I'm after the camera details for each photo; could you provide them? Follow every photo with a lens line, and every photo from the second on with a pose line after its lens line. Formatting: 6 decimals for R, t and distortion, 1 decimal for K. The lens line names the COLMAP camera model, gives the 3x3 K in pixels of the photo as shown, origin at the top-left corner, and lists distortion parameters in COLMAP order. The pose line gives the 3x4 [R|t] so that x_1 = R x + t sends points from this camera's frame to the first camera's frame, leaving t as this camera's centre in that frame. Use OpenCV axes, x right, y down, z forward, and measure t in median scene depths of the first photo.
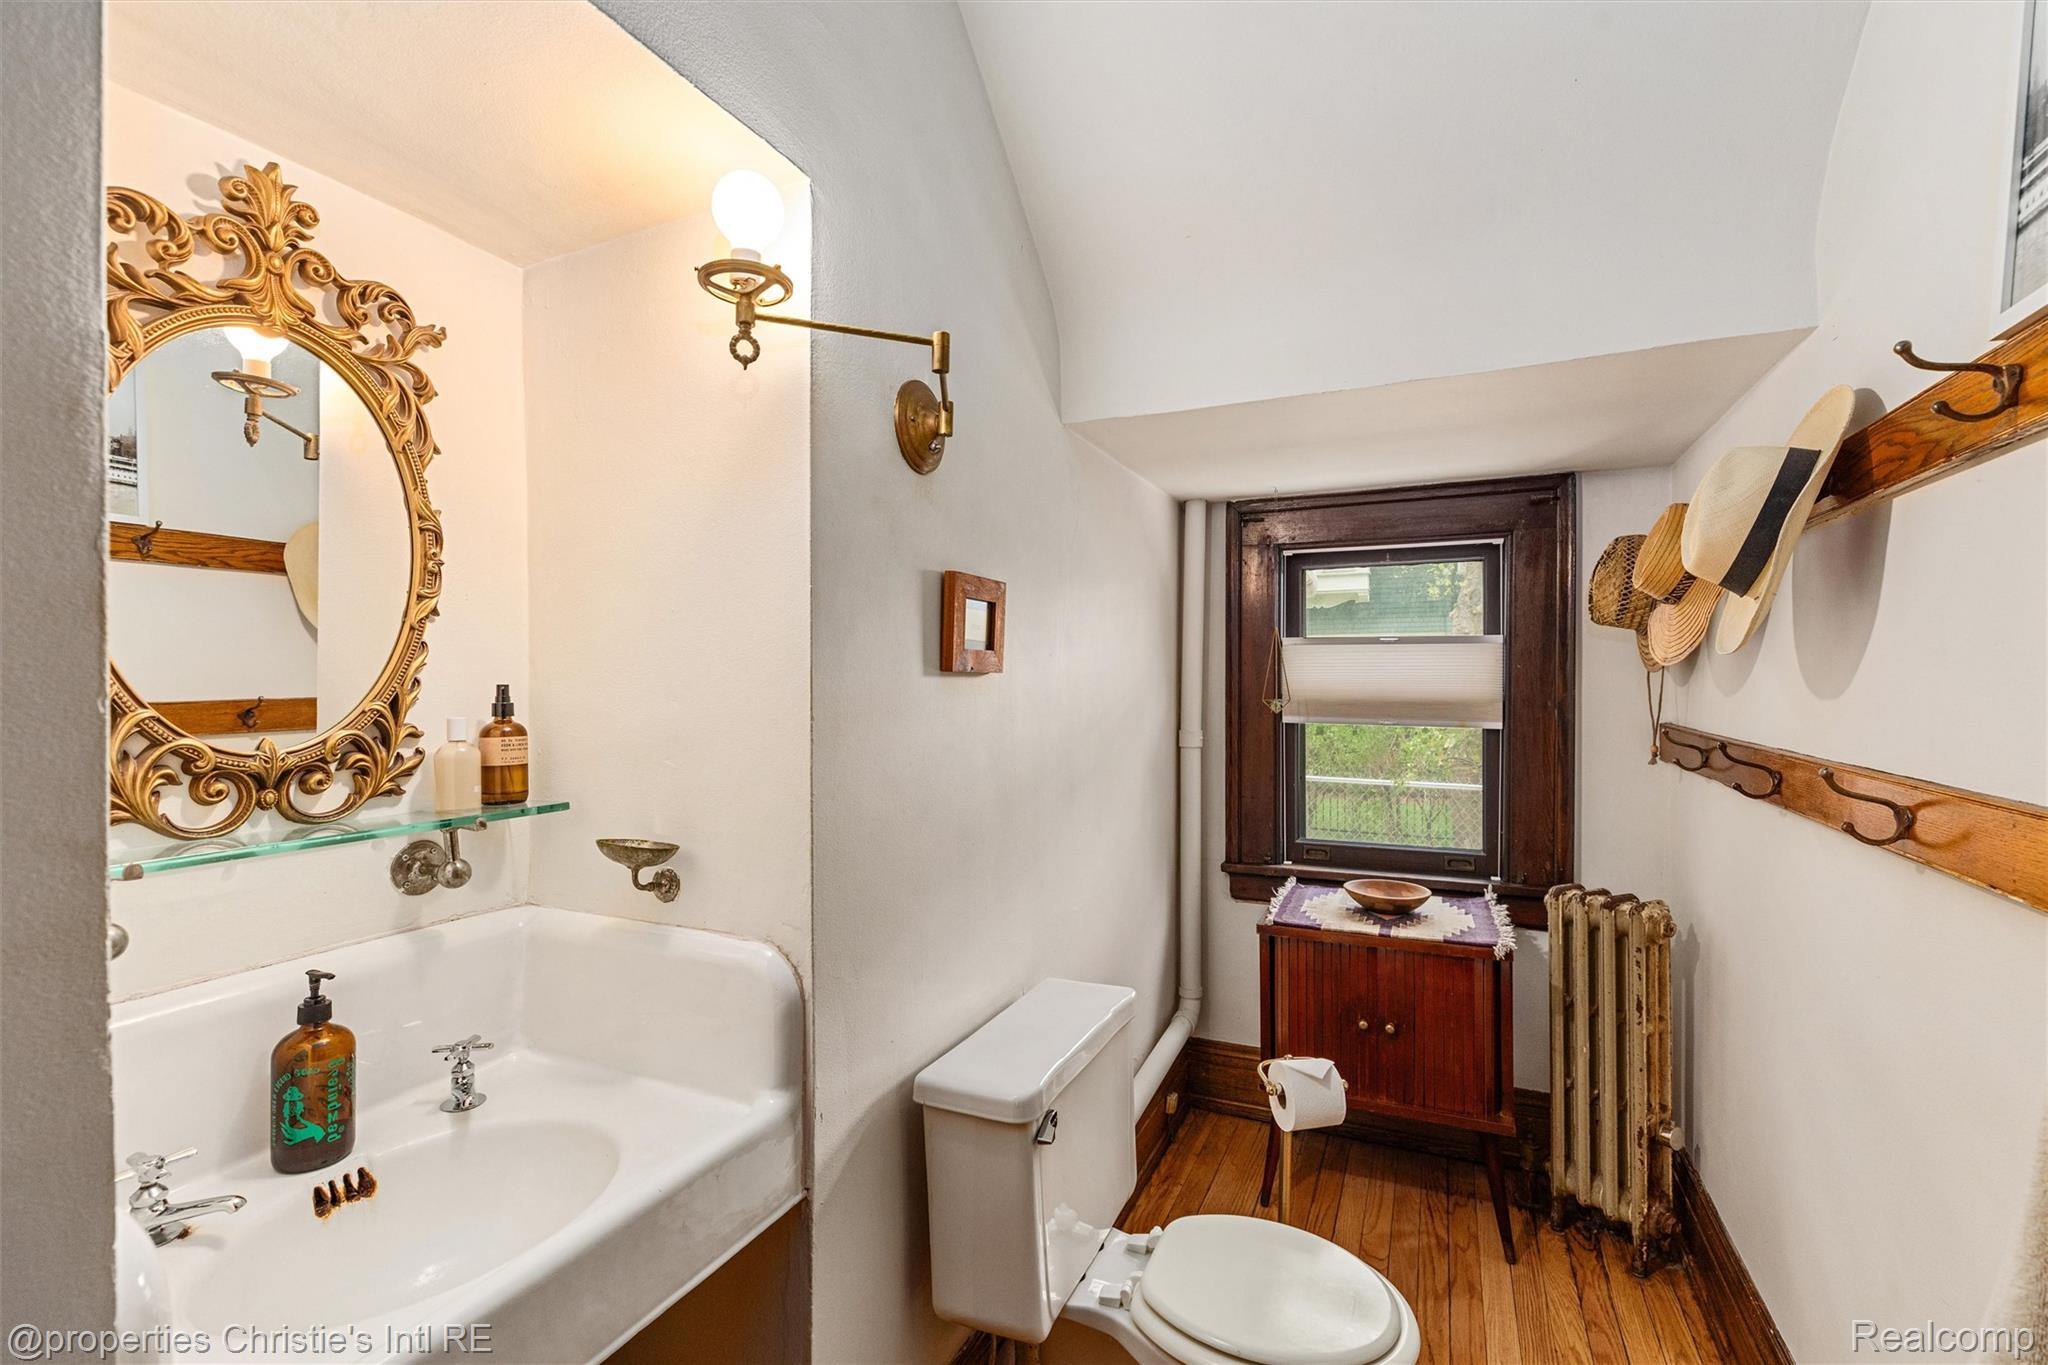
lens RADIAL K [[921.5, 0, 1020.7], [0, 921.5, 677.5], [0, 0, 1]] dist [0.010108, 0.000104]
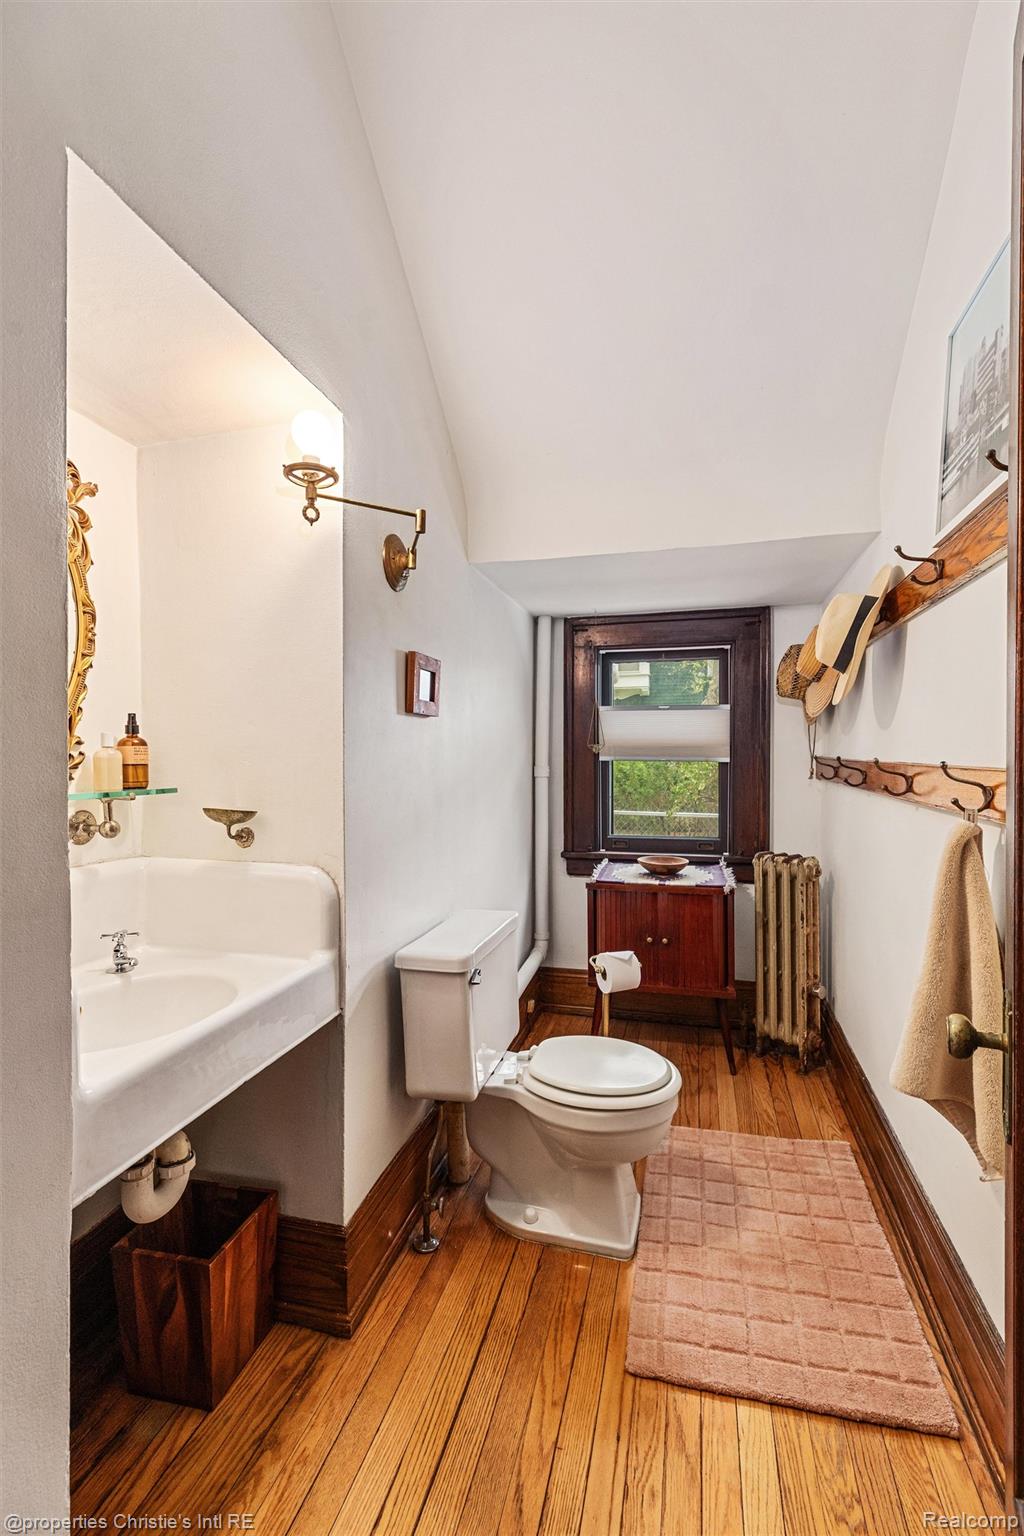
lens RADIAL K [[740.6, 0, 510.8], [0, 740.6, 760.2], [0, 0, 1]] dist [0.032227, 0.000139]
pose [[0.984074, -0.000239, 0.177761, -0.144803], [0.000805, 0.999995, -0.003109, 0.087203], [-0.177759, 0.003202, 0.984069, -0.347755]]
